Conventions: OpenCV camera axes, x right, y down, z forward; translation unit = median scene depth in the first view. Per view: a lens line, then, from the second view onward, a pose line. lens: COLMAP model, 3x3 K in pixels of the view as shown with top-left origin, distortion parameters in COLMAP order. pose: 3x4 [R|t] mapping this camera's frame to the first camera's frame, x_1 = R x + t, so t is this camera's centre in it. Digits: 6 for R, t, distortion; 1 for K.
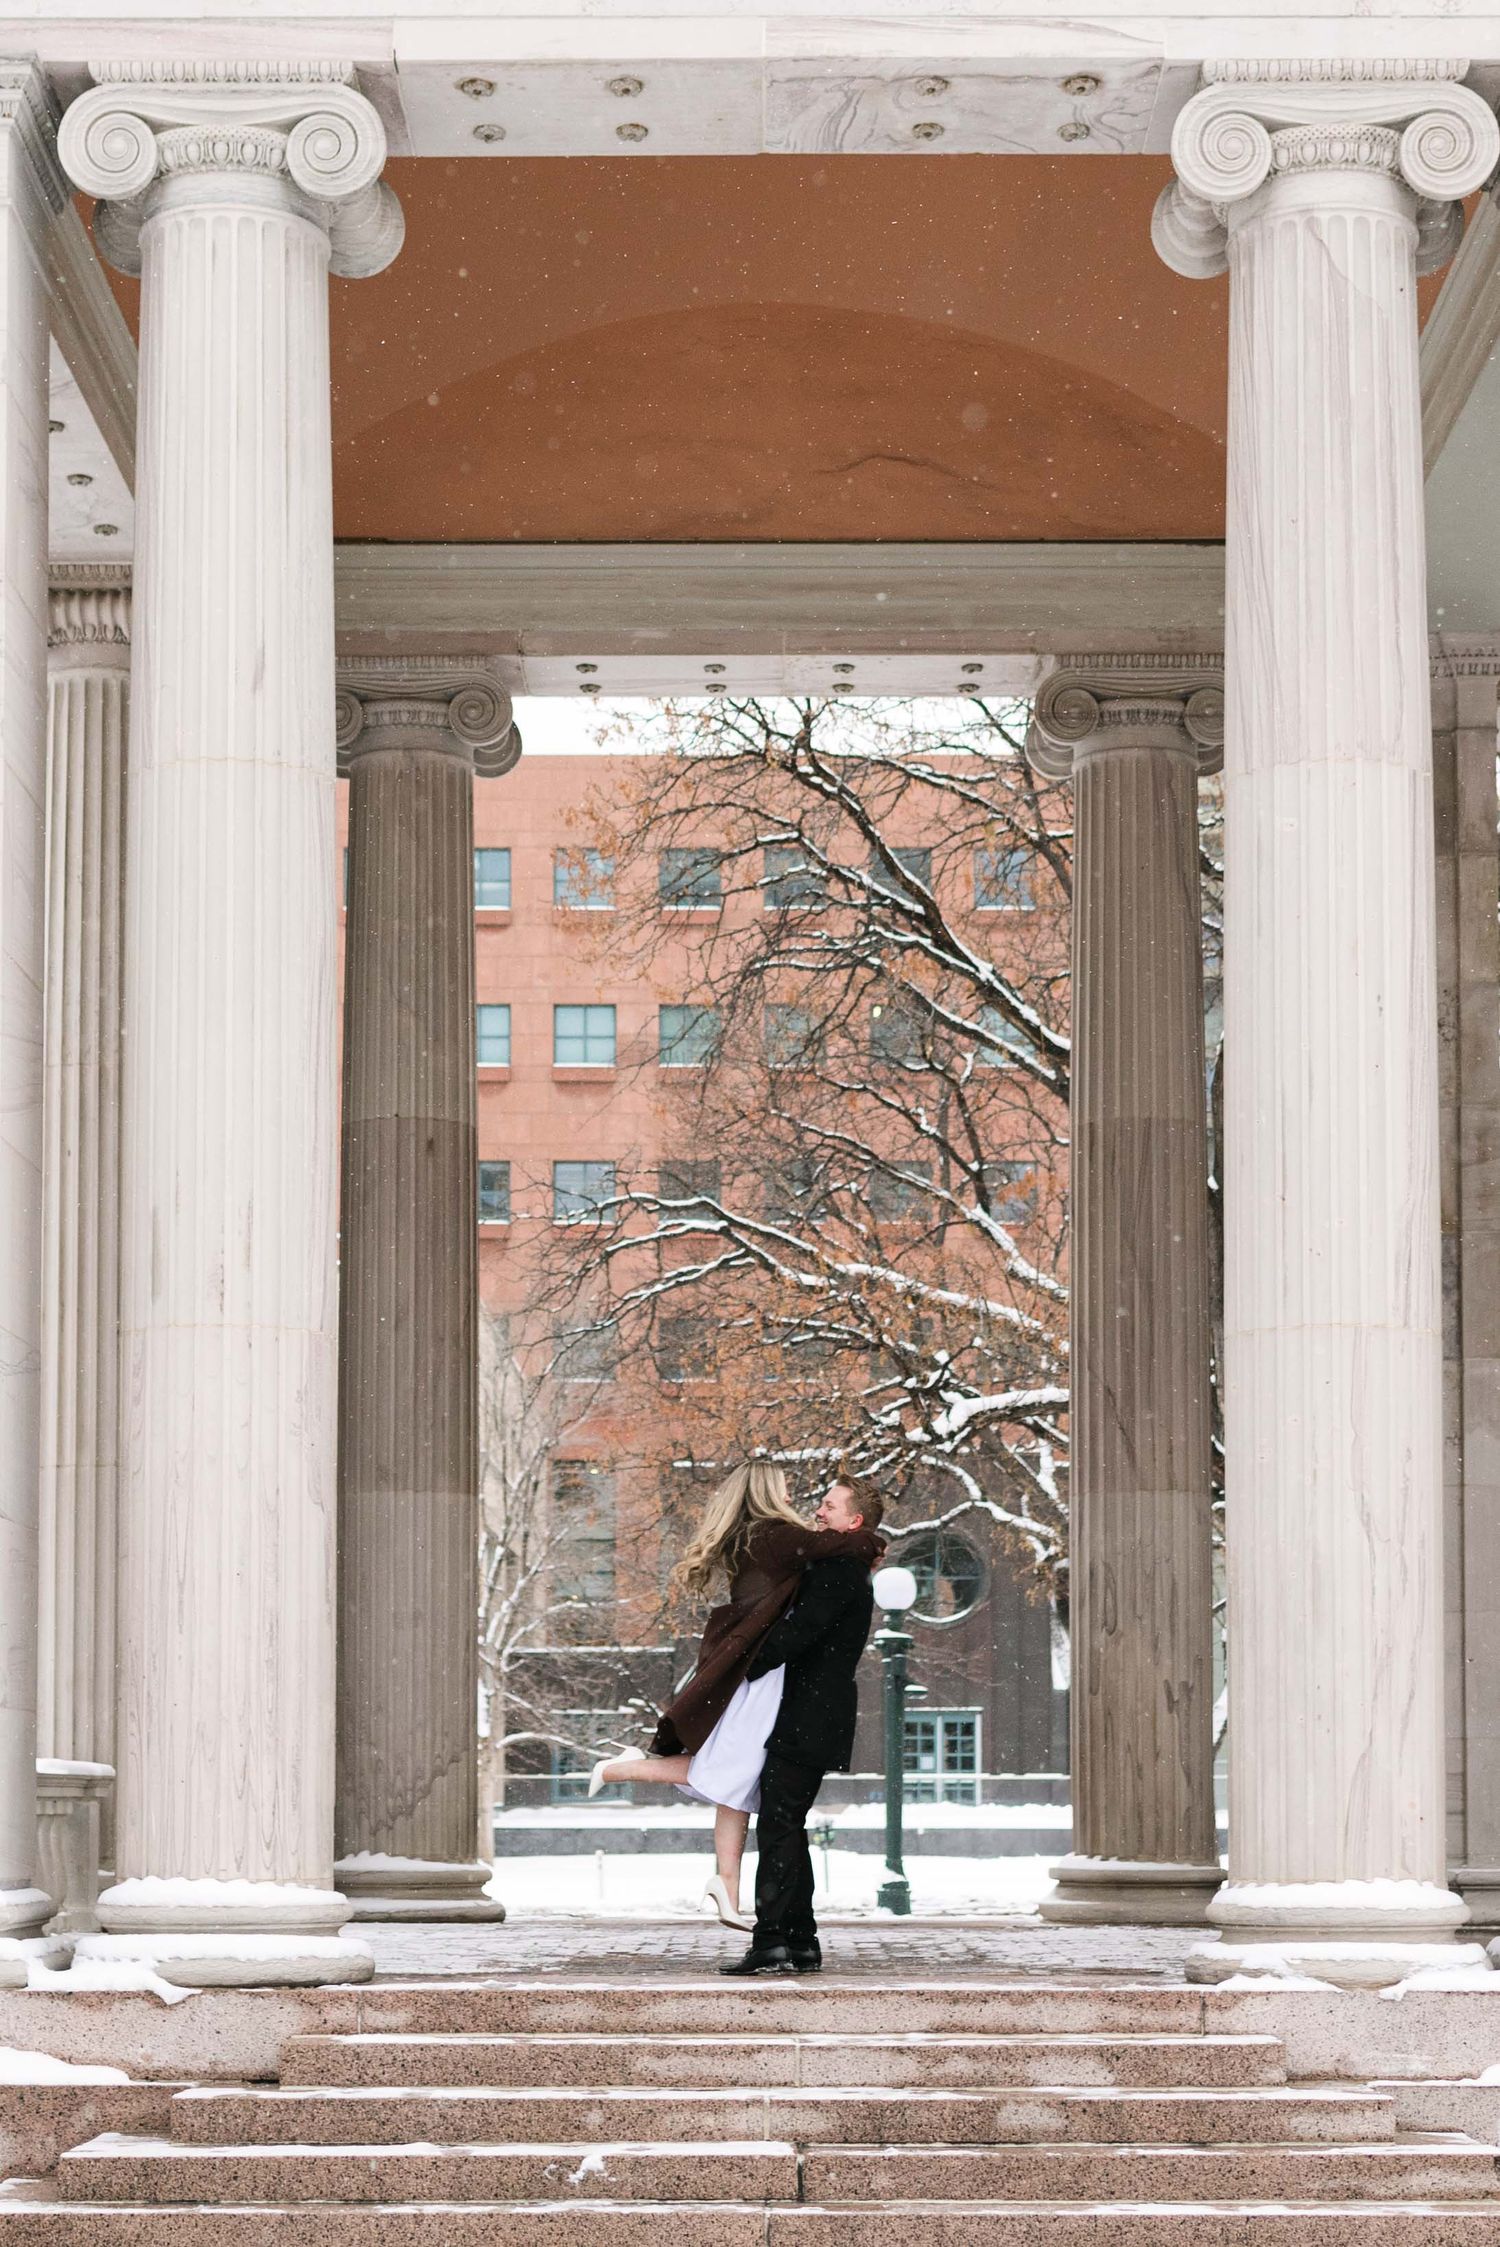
lens RADIAL K [[5597.7, 0, 750.0], [0, 5597.7, 1123.5], [0, 0, 1]] dist [0.025468, -0.129383]
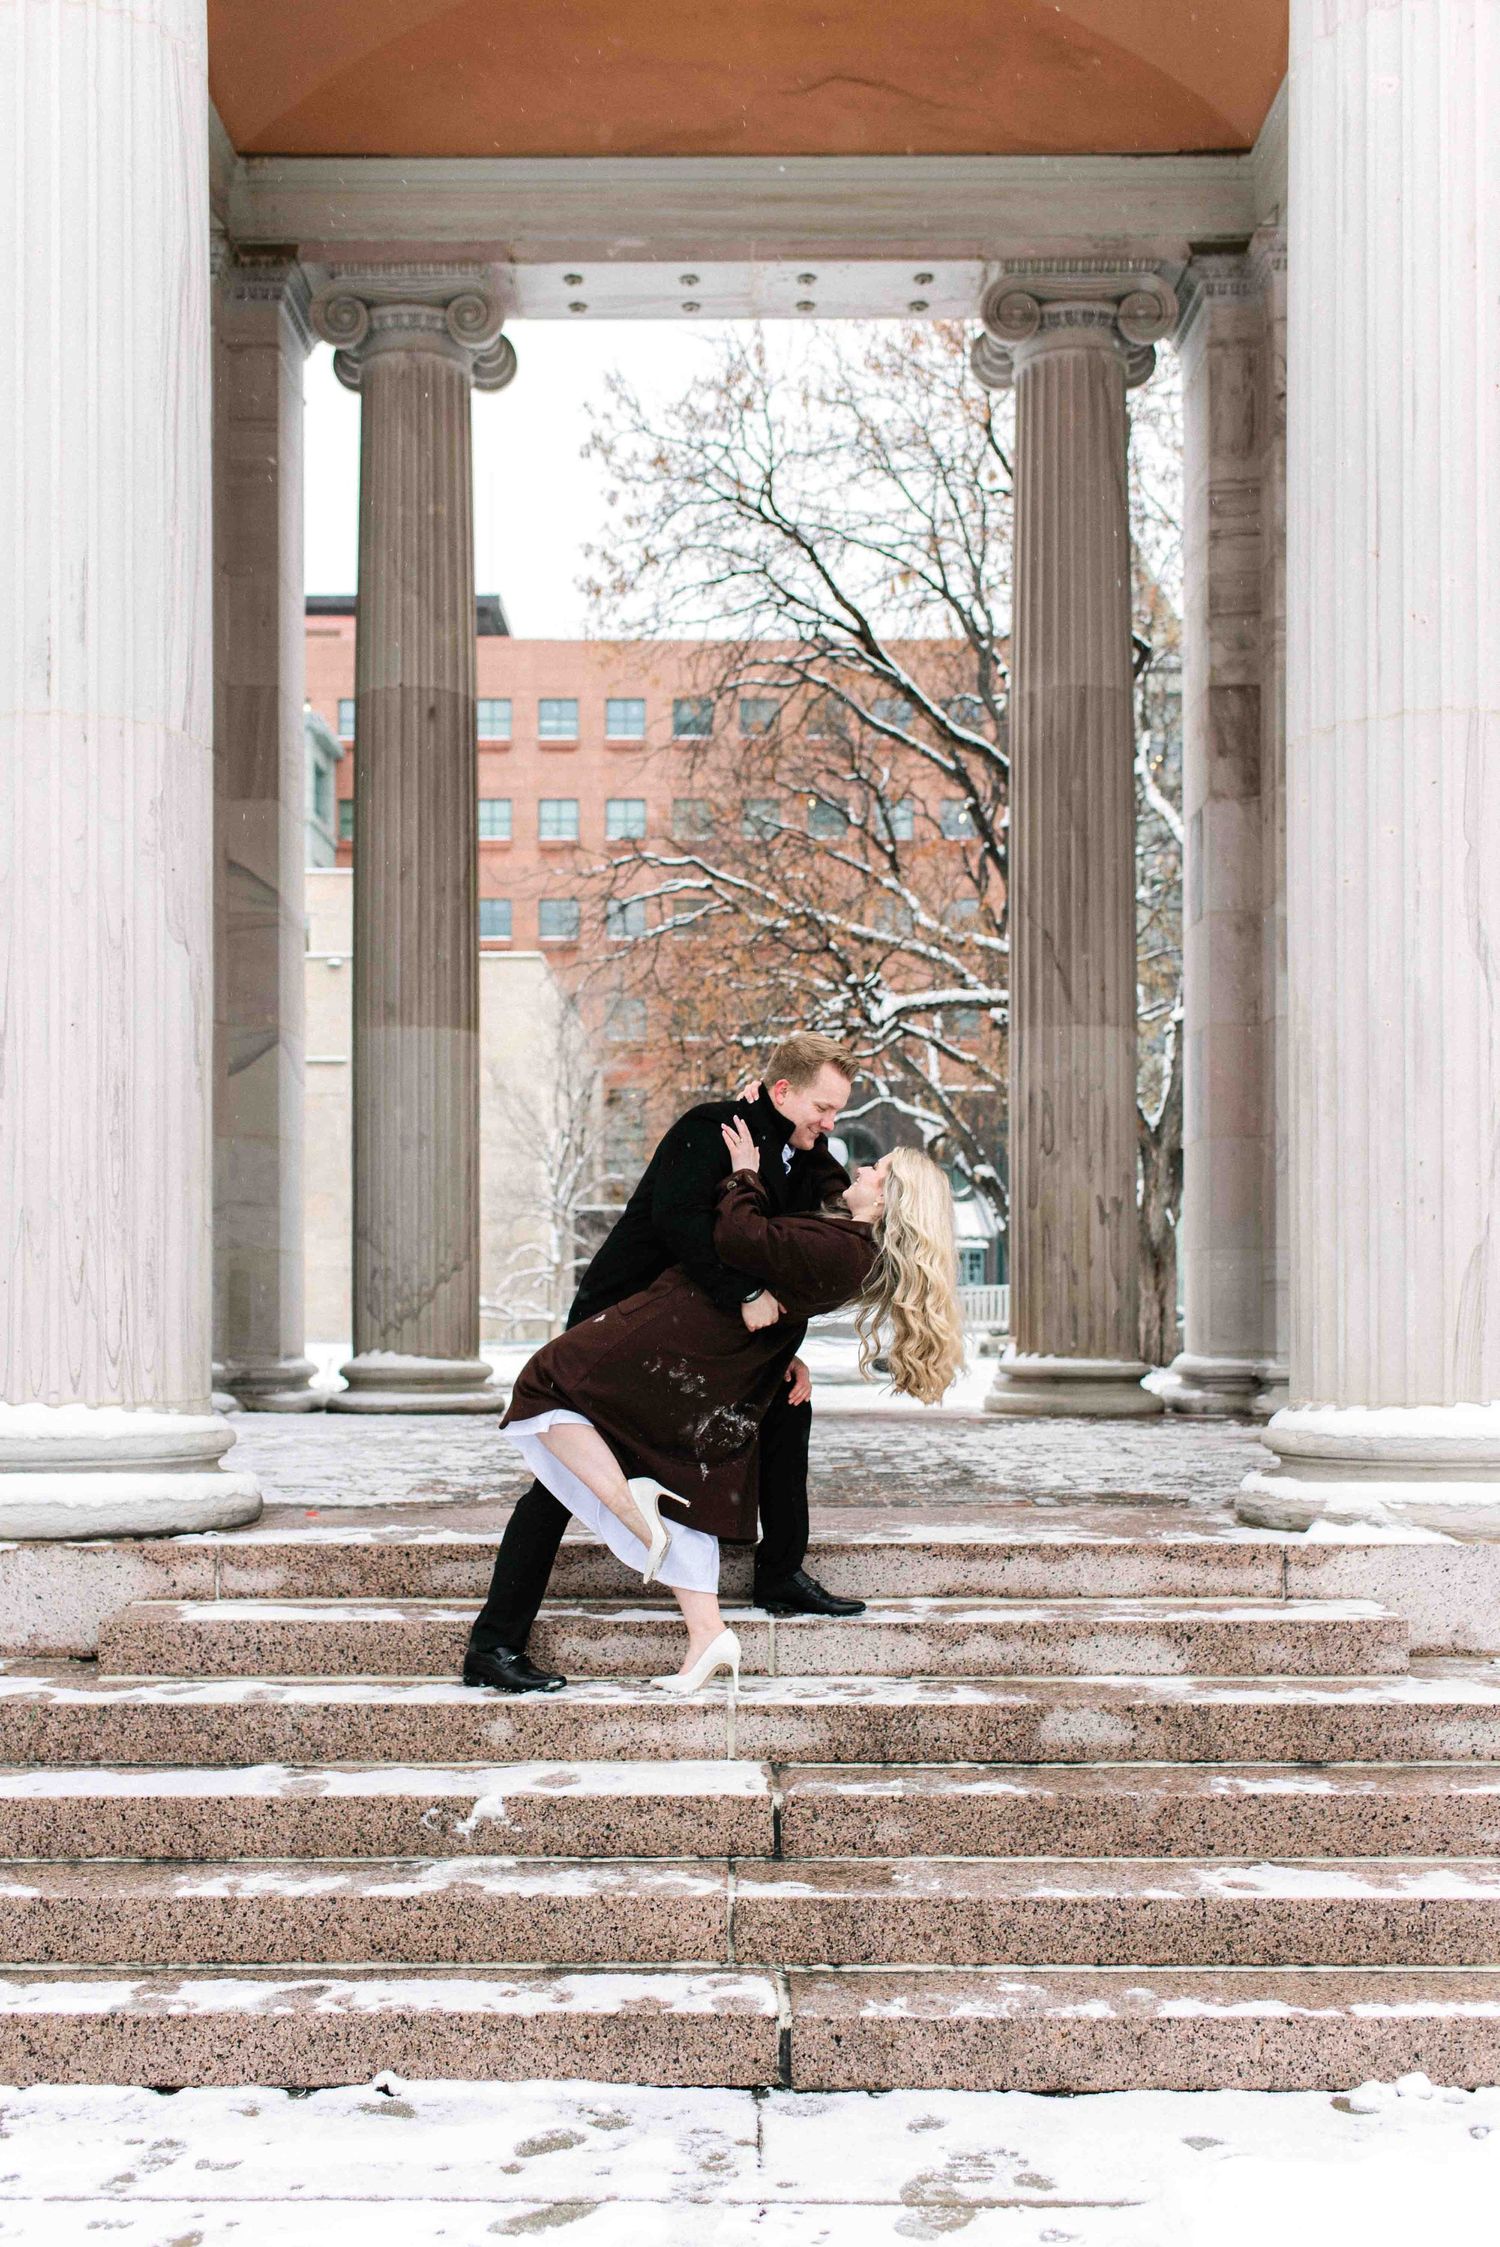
lens RADIAL K [[2251.7, 0, 750.0], [0, 2251.7, 1123.5], [0, 0, 1]] dist [-0.004616, -0.002174]
pose [[0.999986, -0.001115, 0.005079, 0.003938], [0.000907, 0.999167, 0.040810, 0.082447], [-0.005120, -0.040805, 0.999154, 0.684660]]
